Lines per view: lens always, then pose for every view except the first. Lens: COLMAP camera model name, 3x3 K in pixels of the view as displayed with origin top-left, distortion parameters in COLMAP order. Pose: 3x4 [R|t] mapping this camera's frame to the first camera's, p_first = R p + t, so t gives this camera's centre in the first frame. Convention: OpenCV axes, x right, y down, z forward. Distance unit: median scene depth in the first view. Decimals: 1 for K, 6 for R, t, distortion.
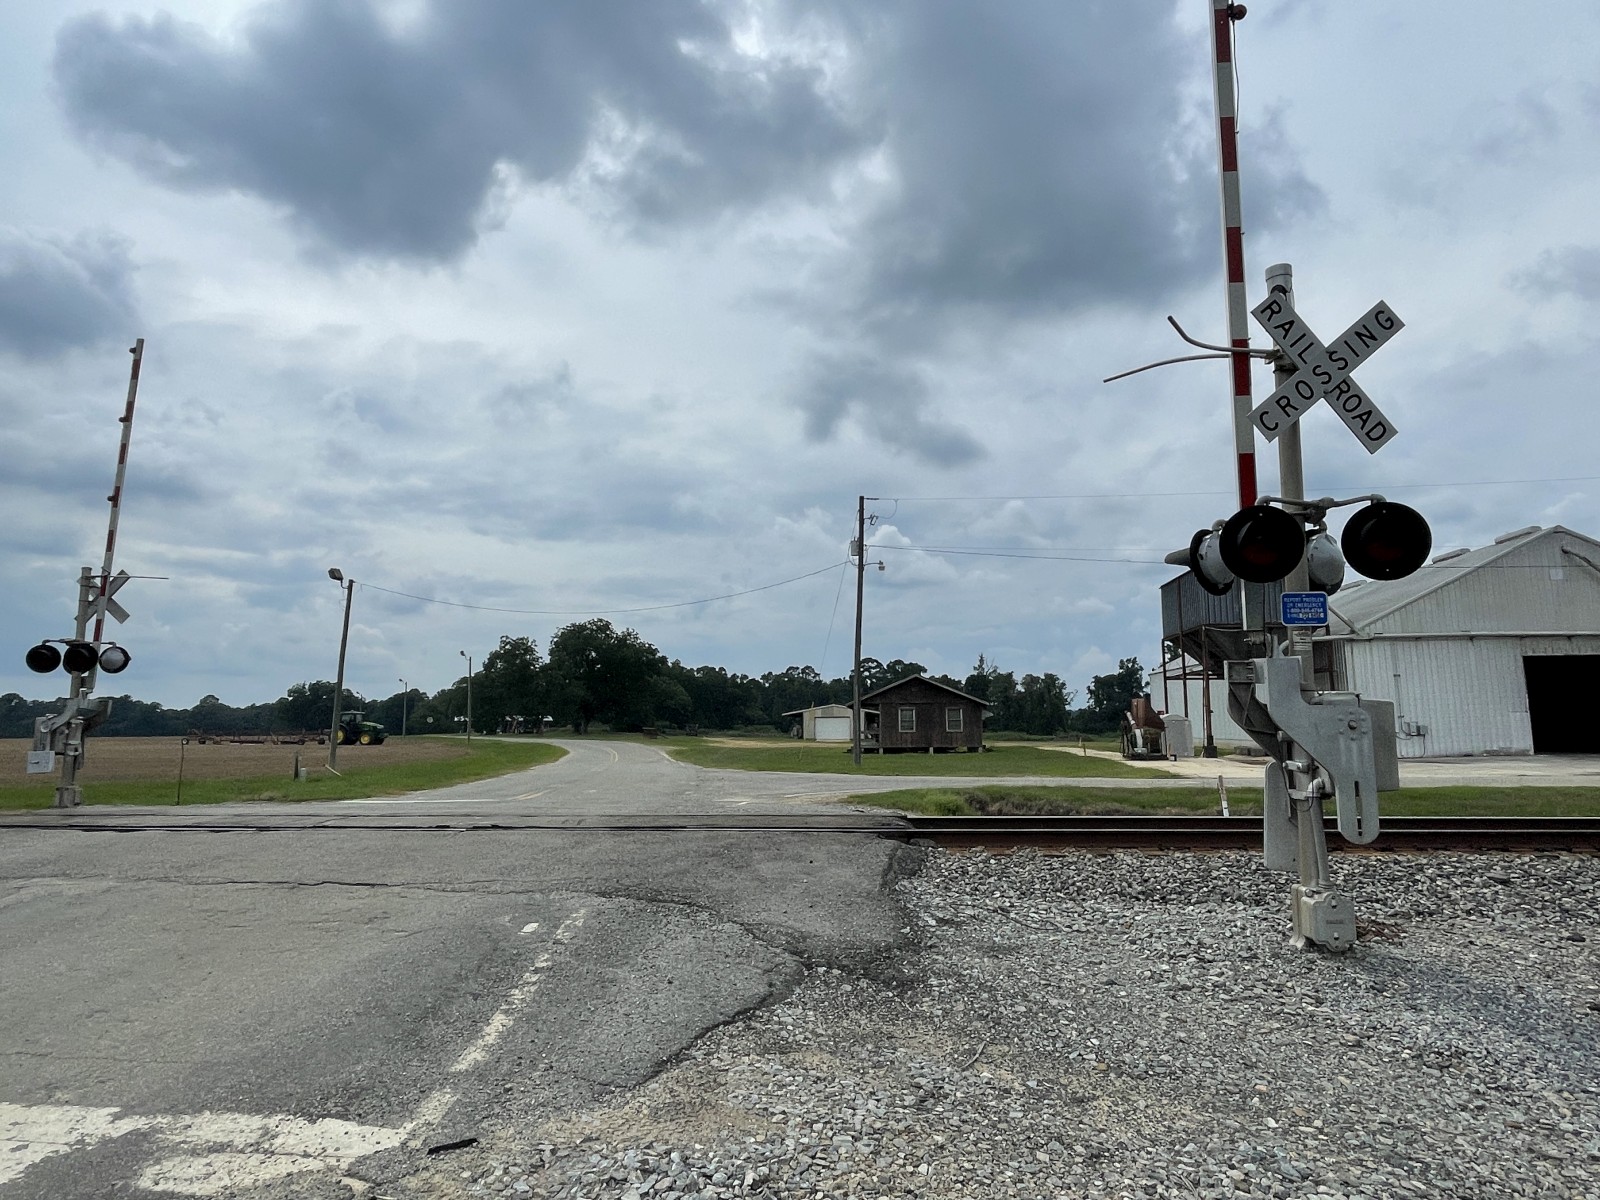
lens RADIAL K [[947.6, 0, 804.1], [0, 947.6, 600.6], [0, 0, 1]] dist [-0.004162, 0.001364]
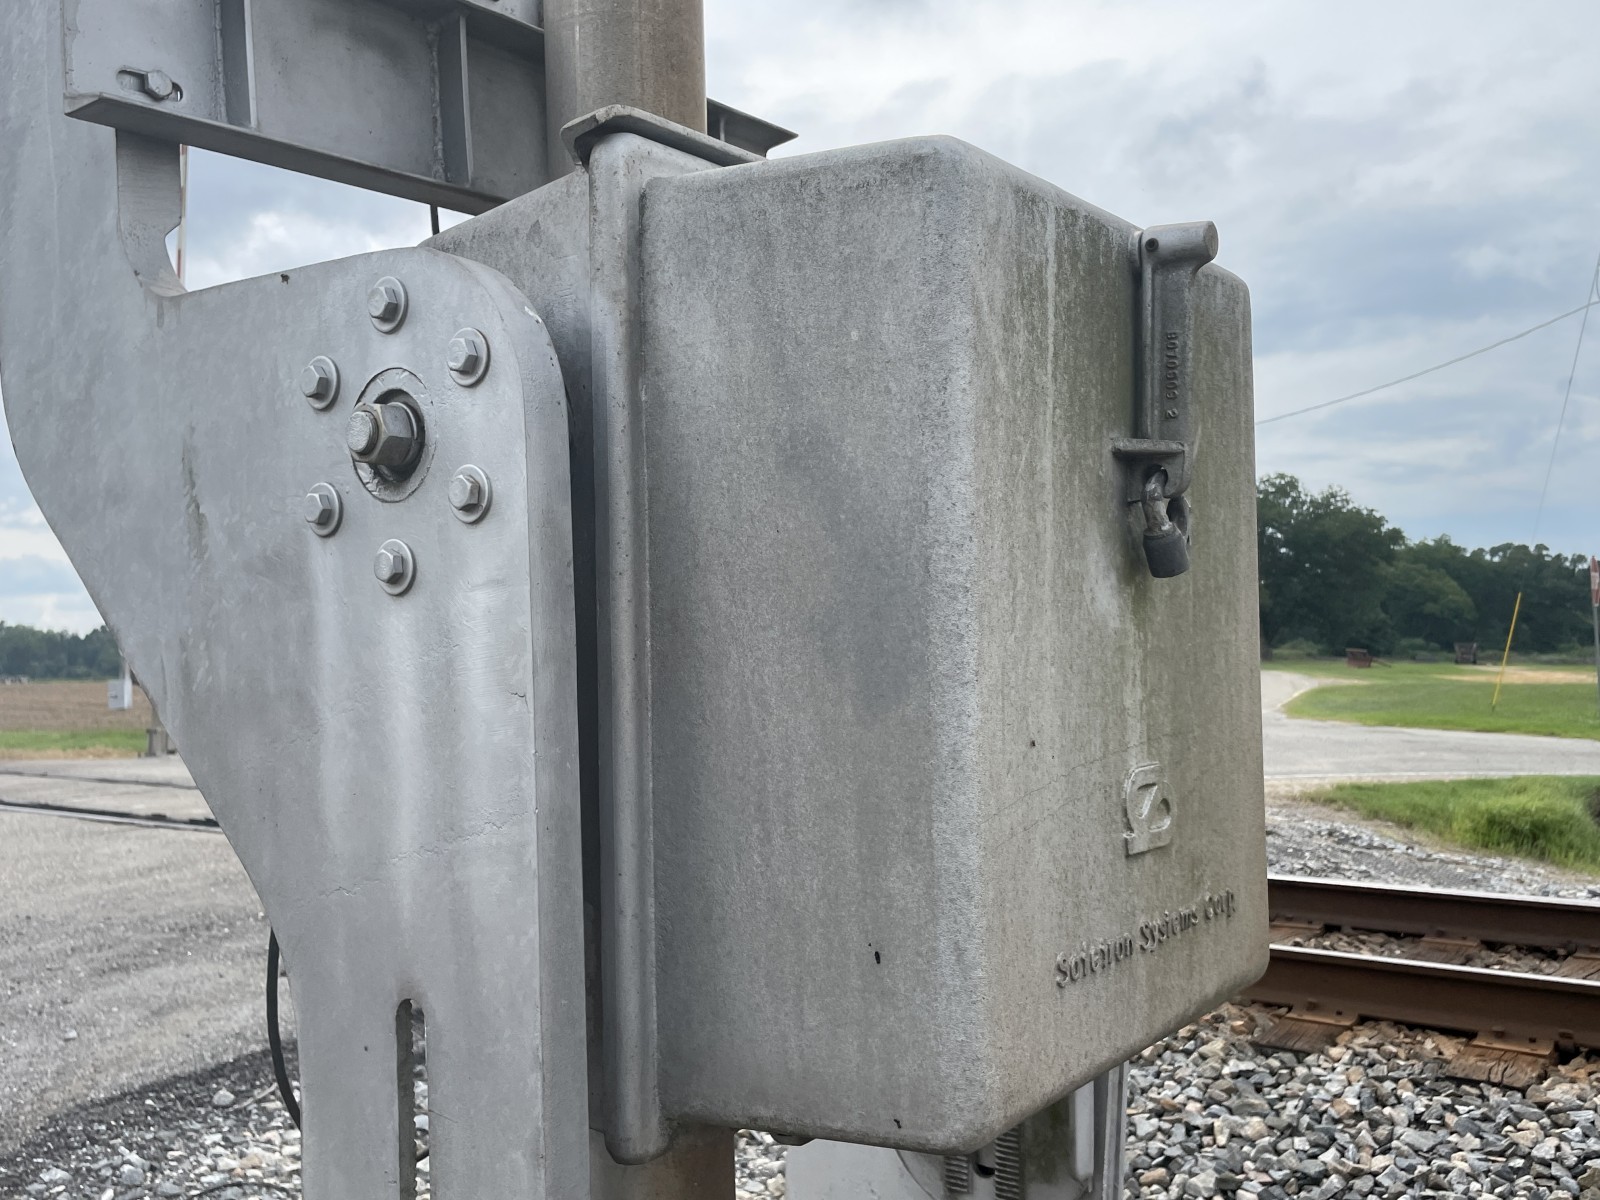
lens RADIAL K [[1442.0, 0, 790.2], [0, 1442.0, 631.3], [0, 0, 1]] dist [0.023412, -0.022400]
pose [[0.831518, -0.015629, -0.555278, 0.110709], [0.081257, 0.992274, 0.093751, 0.022374], [0.549523, -0.123076, 0.826364, 0.142051]]
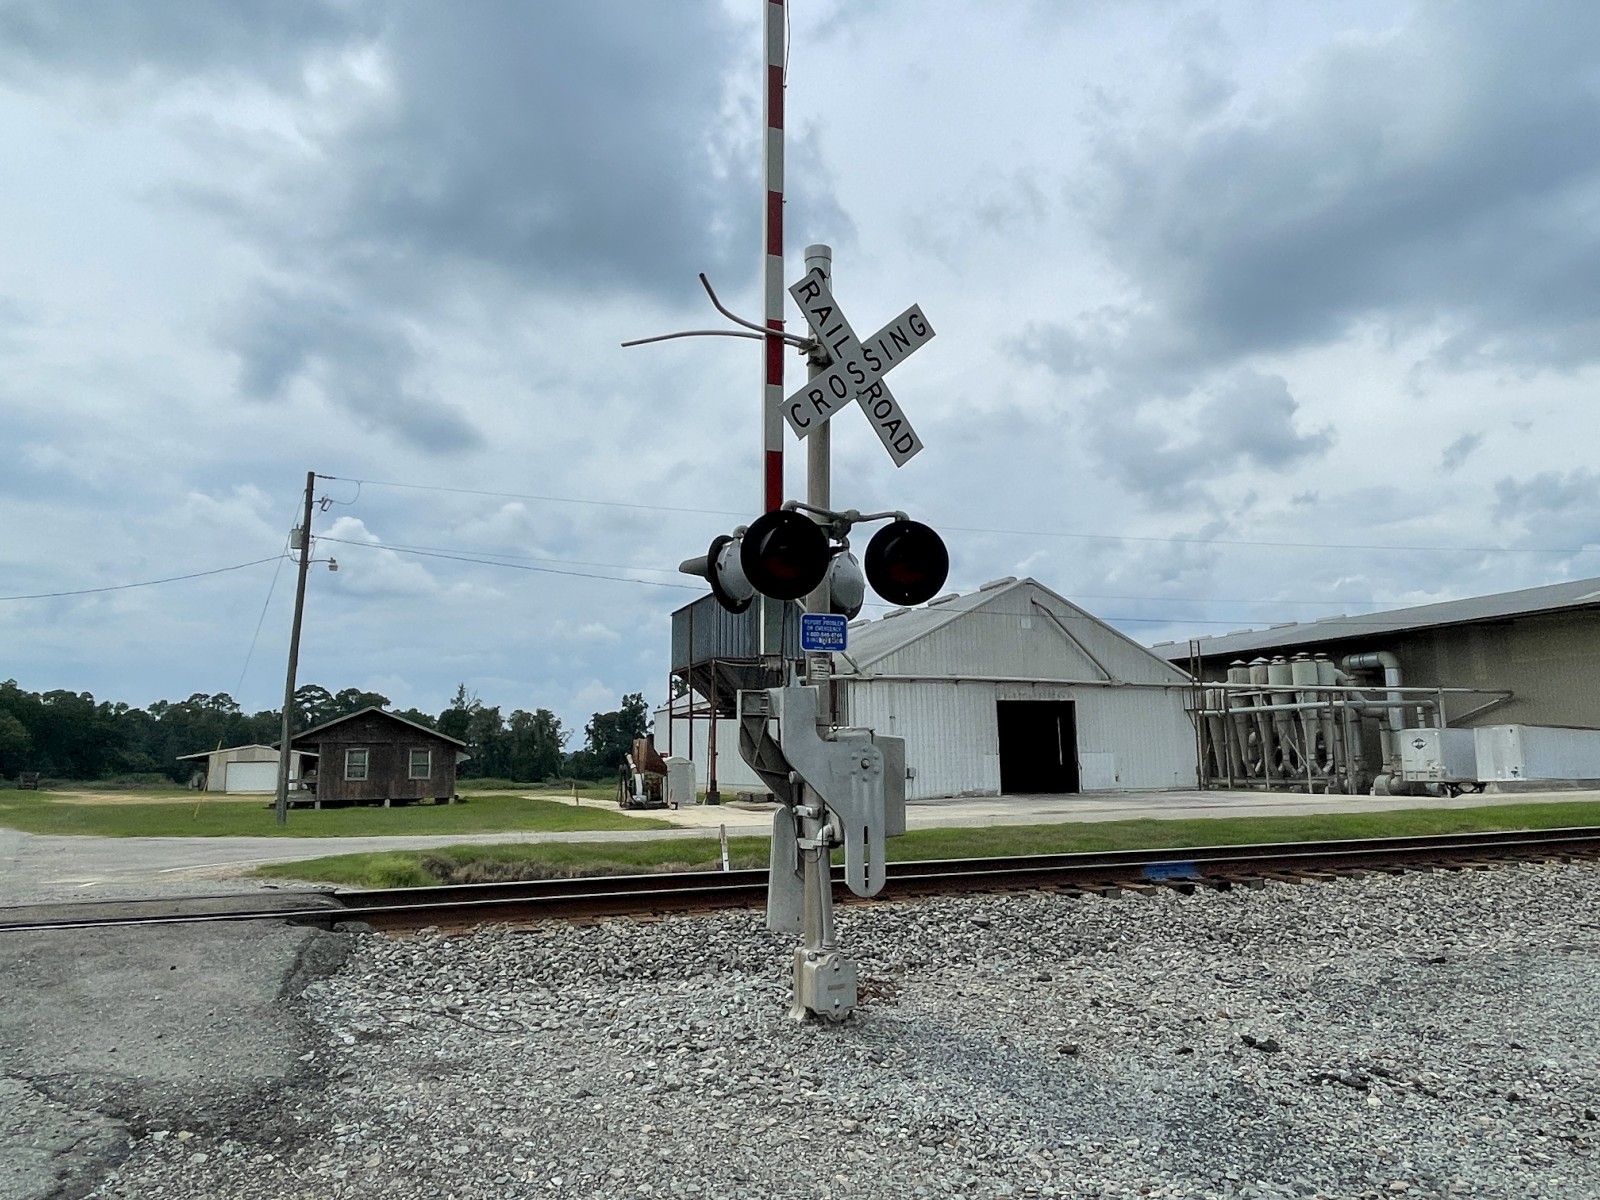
lens RADIAL K [[1115.2, 0, 813.7], [0, 1115.2, 594.8], [0, 0, 1]] dist [-0.004173, -0.001926]
pose [[0.882326, 0.065639, 0.466039, 0.005241], [-0.053608, 0.997799, -0.039041, 0.002497], [-0.467576, 0.009463, 0.883902, 0.013755]]
